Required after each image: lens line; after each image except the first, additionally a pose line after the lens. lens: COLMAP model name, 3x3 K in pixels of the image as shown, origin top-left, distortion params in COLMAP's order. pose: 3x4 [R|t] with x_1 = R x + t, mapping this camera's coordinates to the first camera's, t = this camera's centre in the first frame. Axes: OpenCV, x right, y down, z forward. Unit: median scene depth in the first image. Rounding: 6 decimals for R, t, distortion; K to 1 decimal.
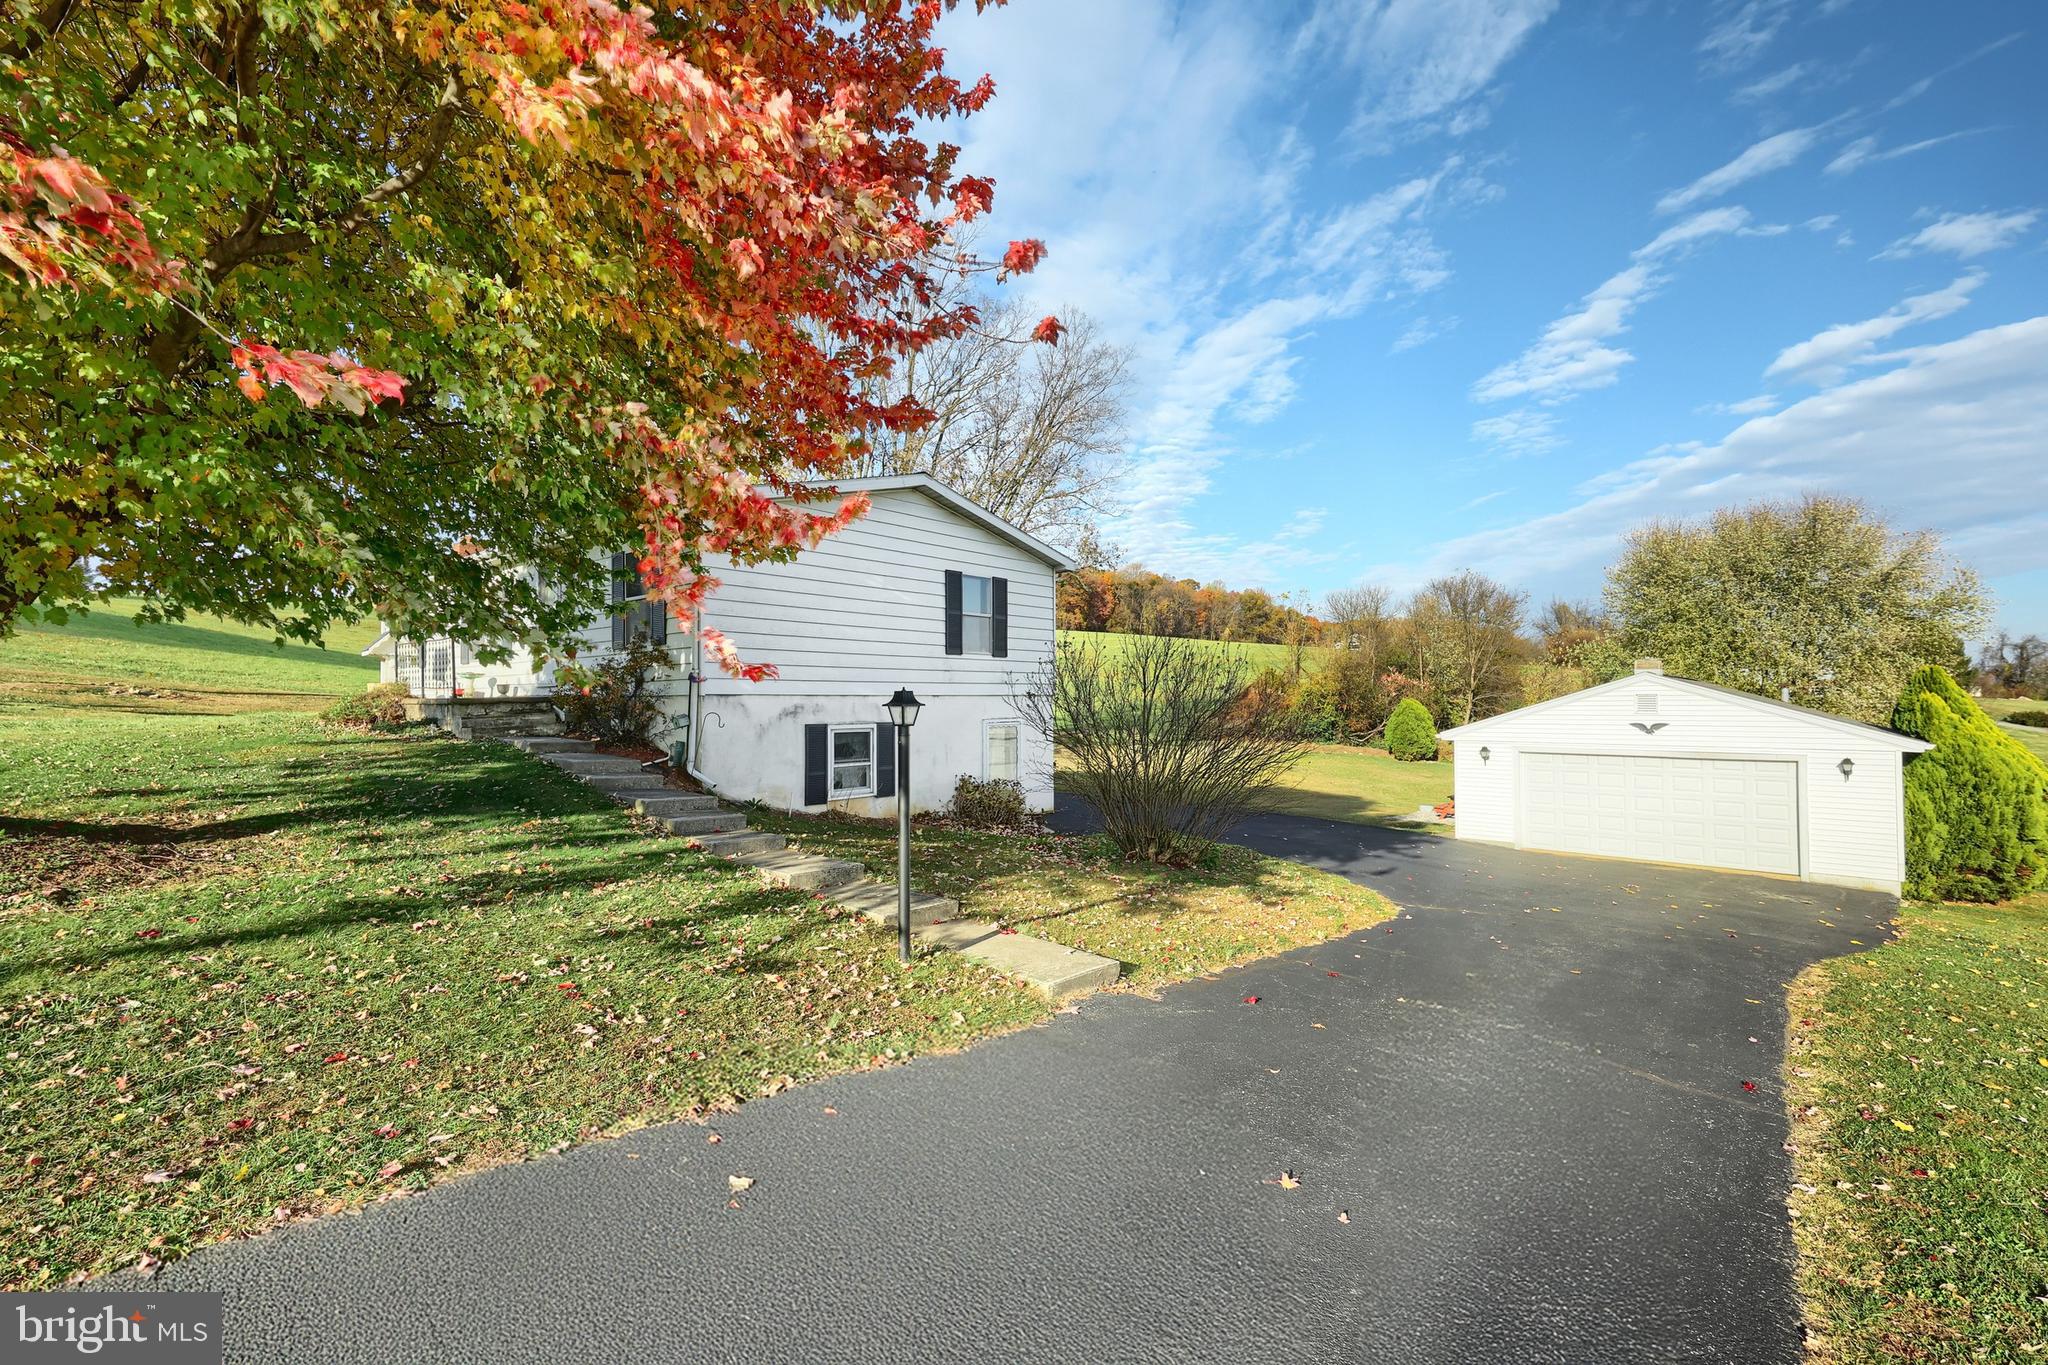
lens RADIAL K [[901.0, 0, 1018.2], [0, 901.0, 701.8], [0, 0, 1]] dist [0.000659, 0.000064]
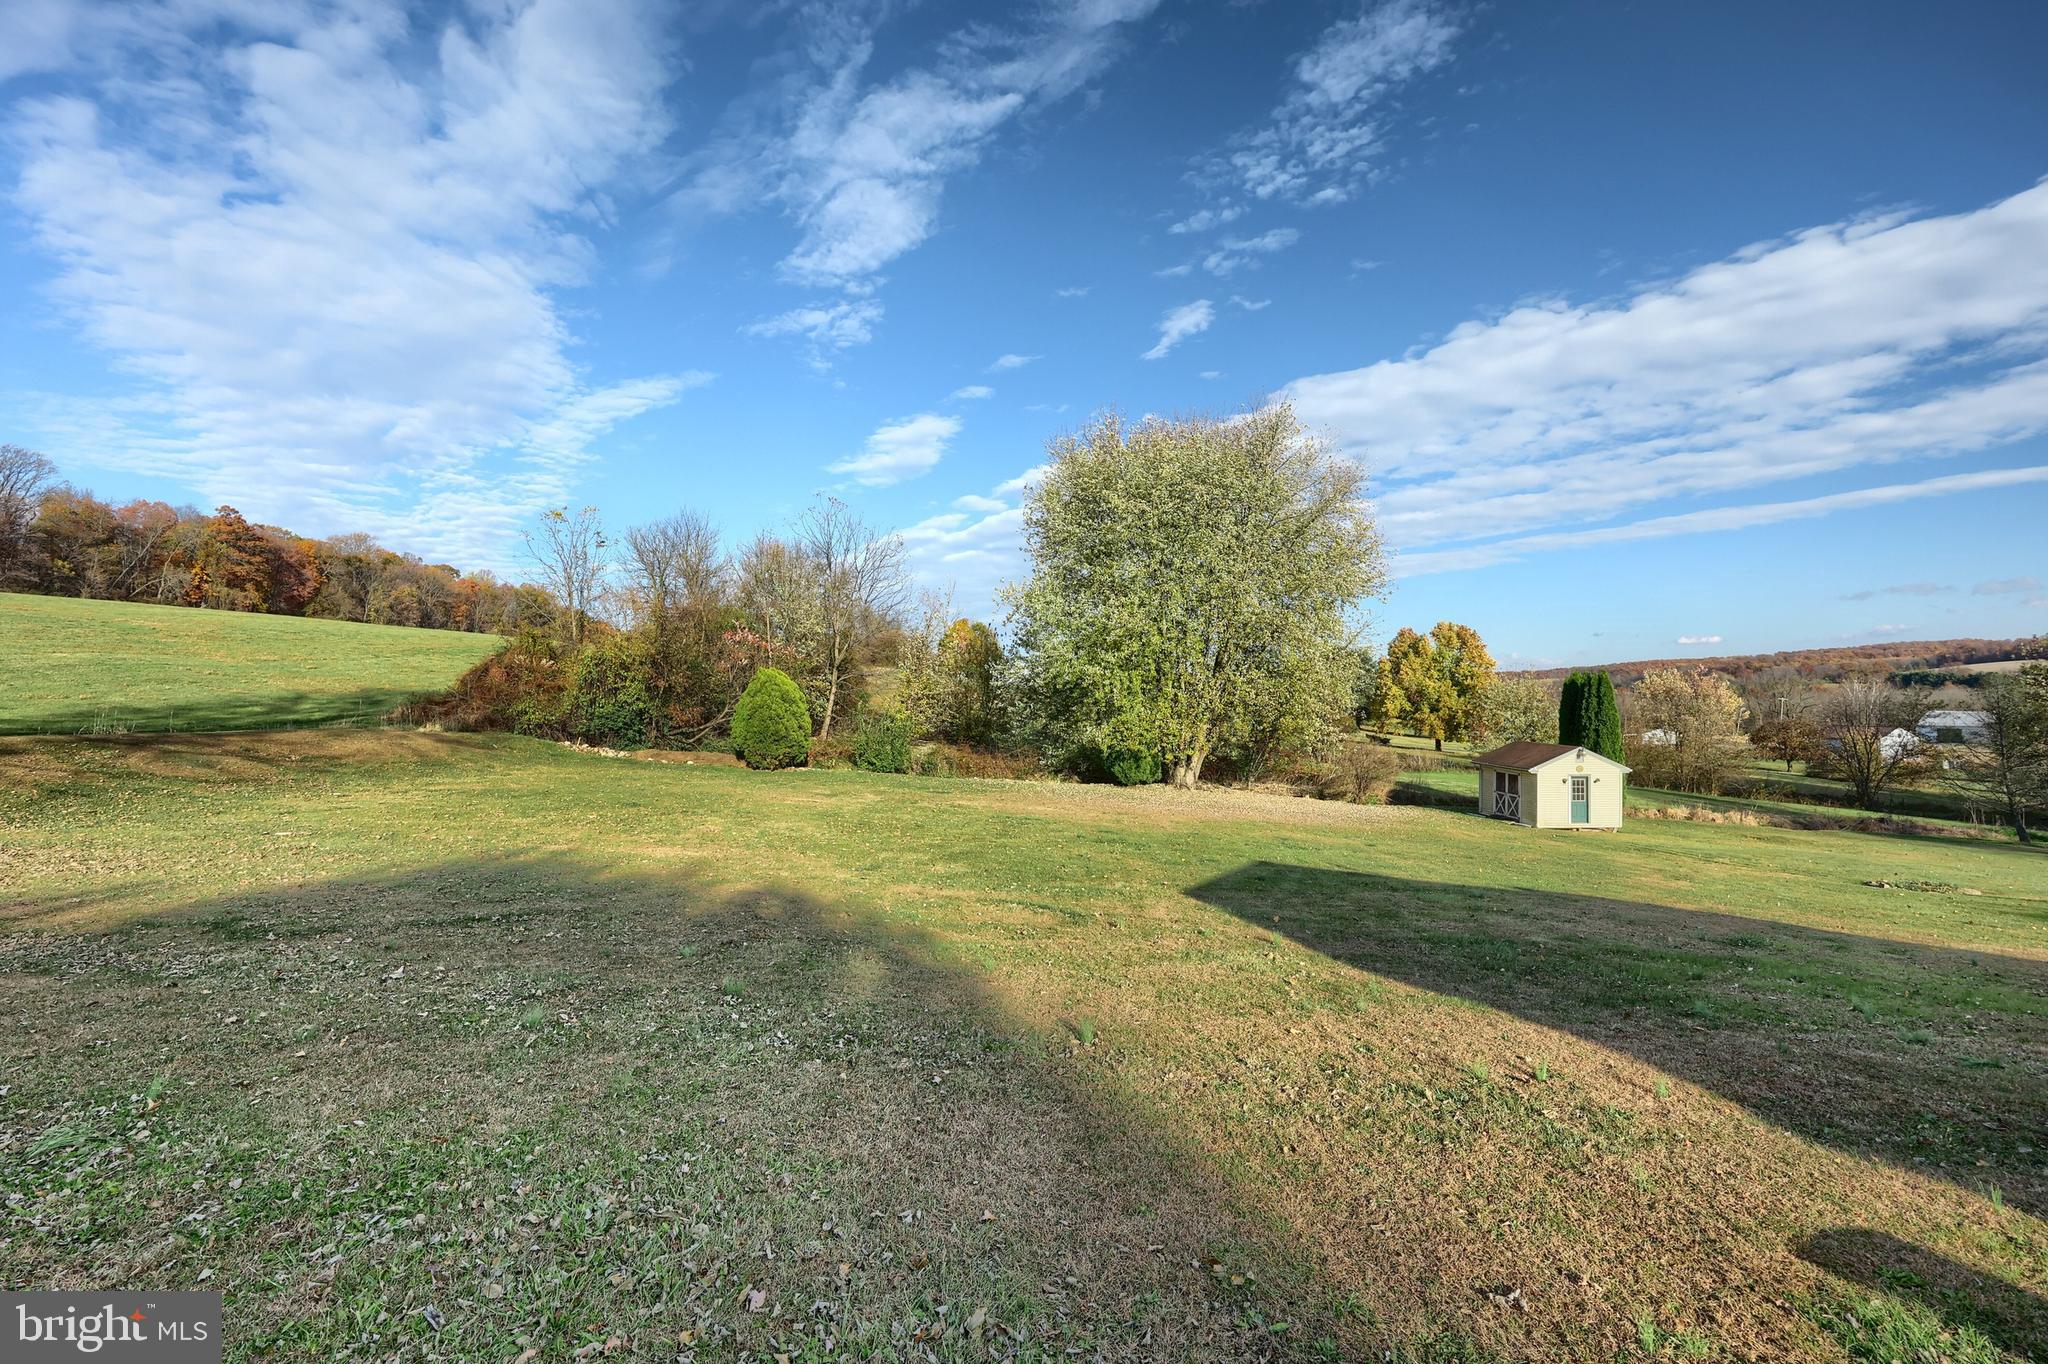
lens RADIAL K [[874.7, 0, 1019.7], [0, 874.7, 694.9], [0, 0, 1]] dist [0.001270, 0.000367]
pose [[0.726746, 0.001348, 0.686905, 0.133500], [0.017024, 0.999656, -0.019974, 0.027012], [-0.686696, 0.026210, 0.726472, 0.406945]]
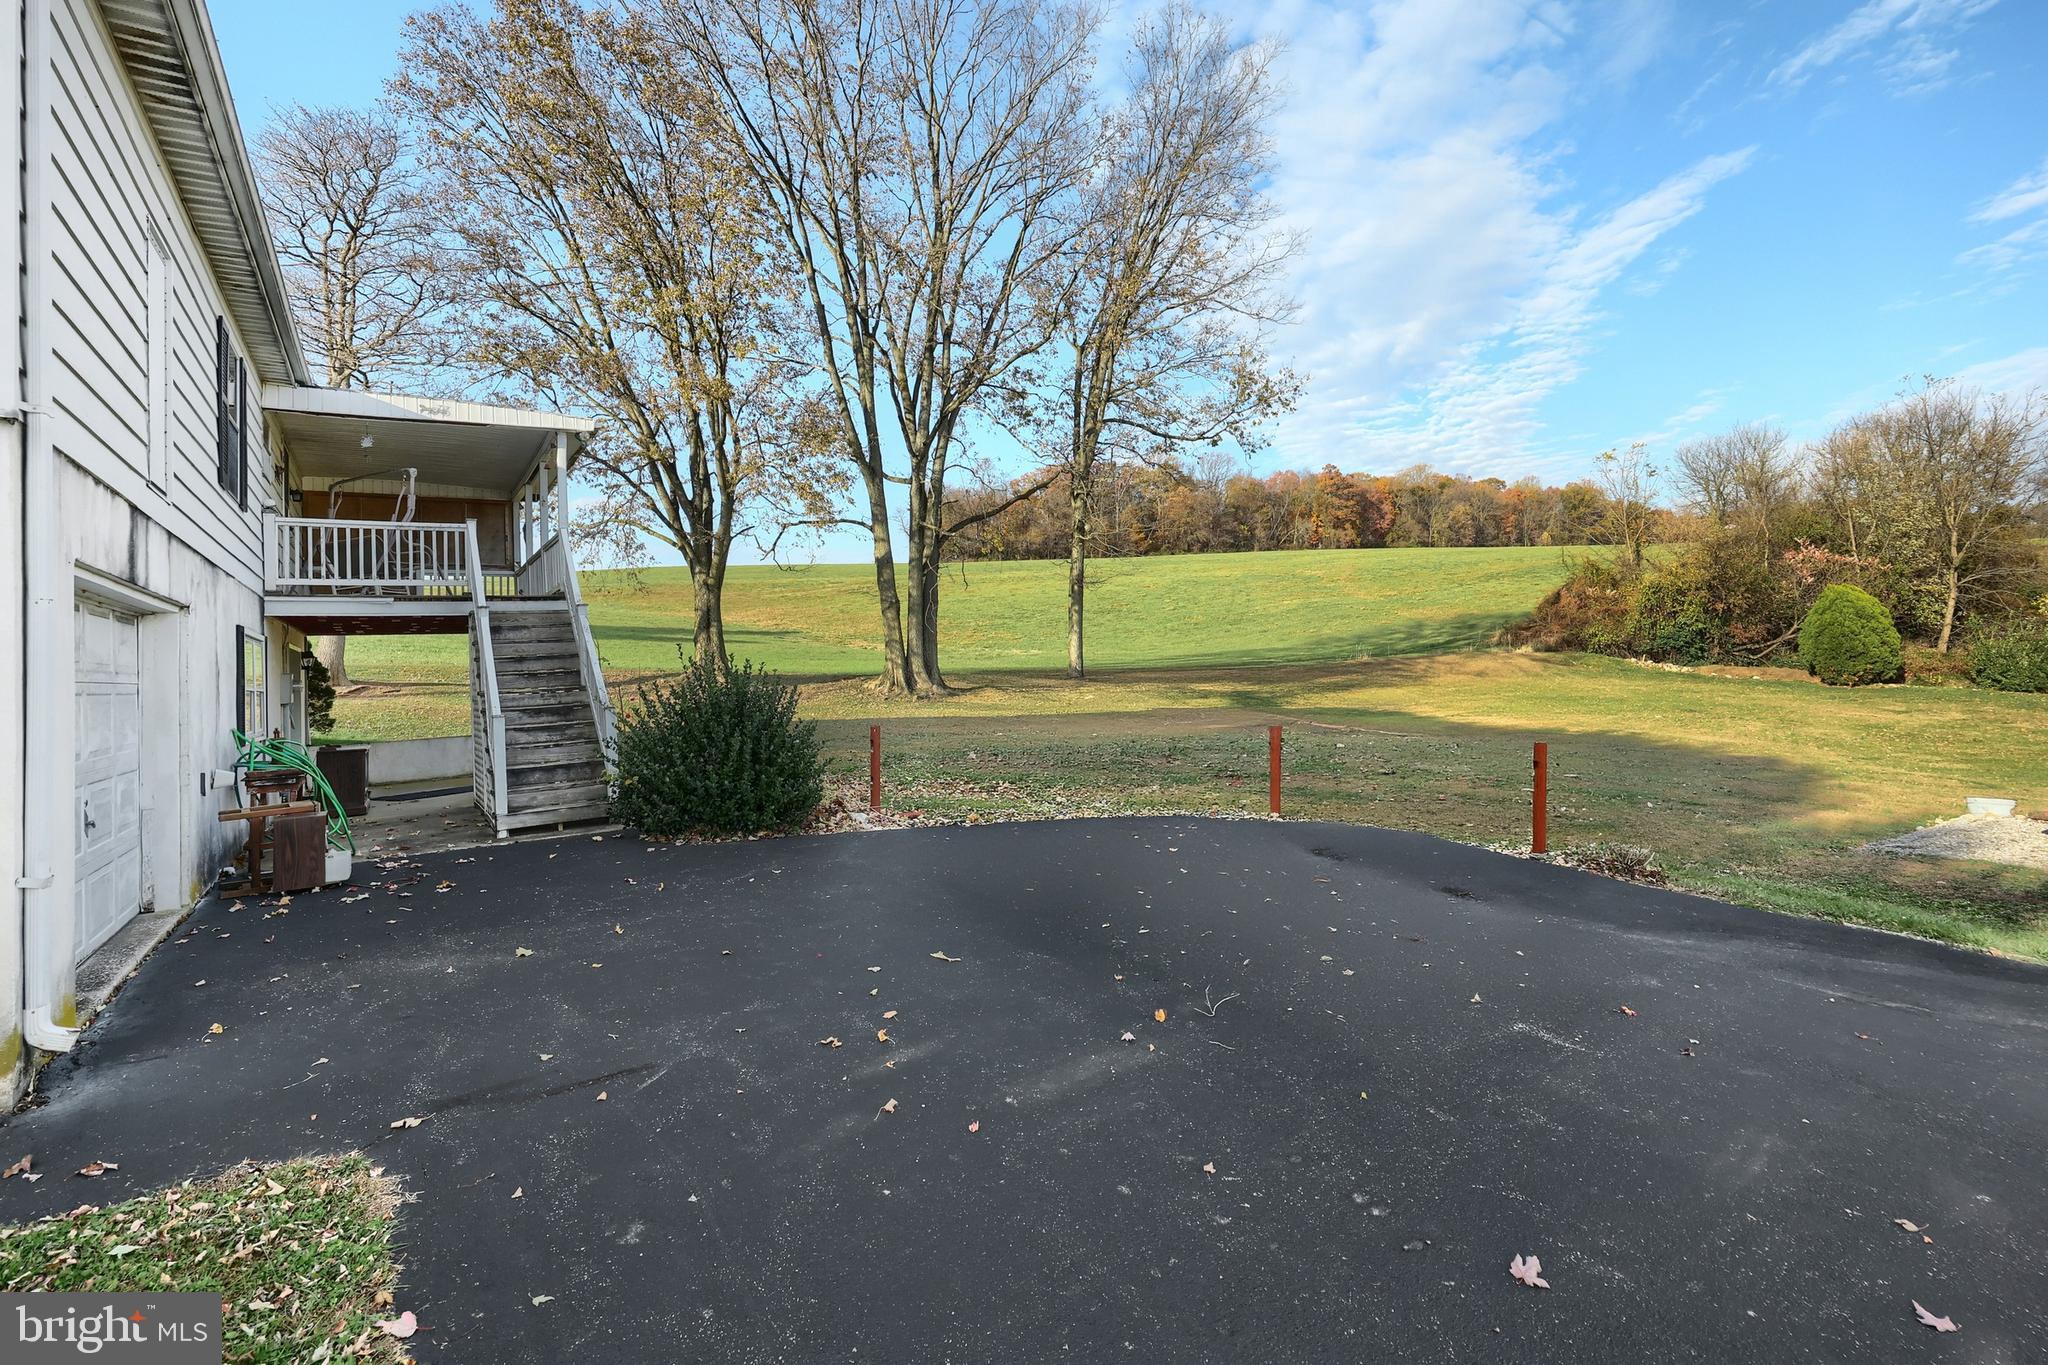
lens RADIAL K [[955.4, 0, 1023.0], [0, 955.4, 601.0], [0, 0, 1]] dist [0.000859, -0.000054]
pose [[0.958401, -0.065527, -0.277803, 0.070355], [0.052355, 0.997136, -0.054580, 0.012972], [0.280584, 0.037766, 0.959086, 0.193378]]
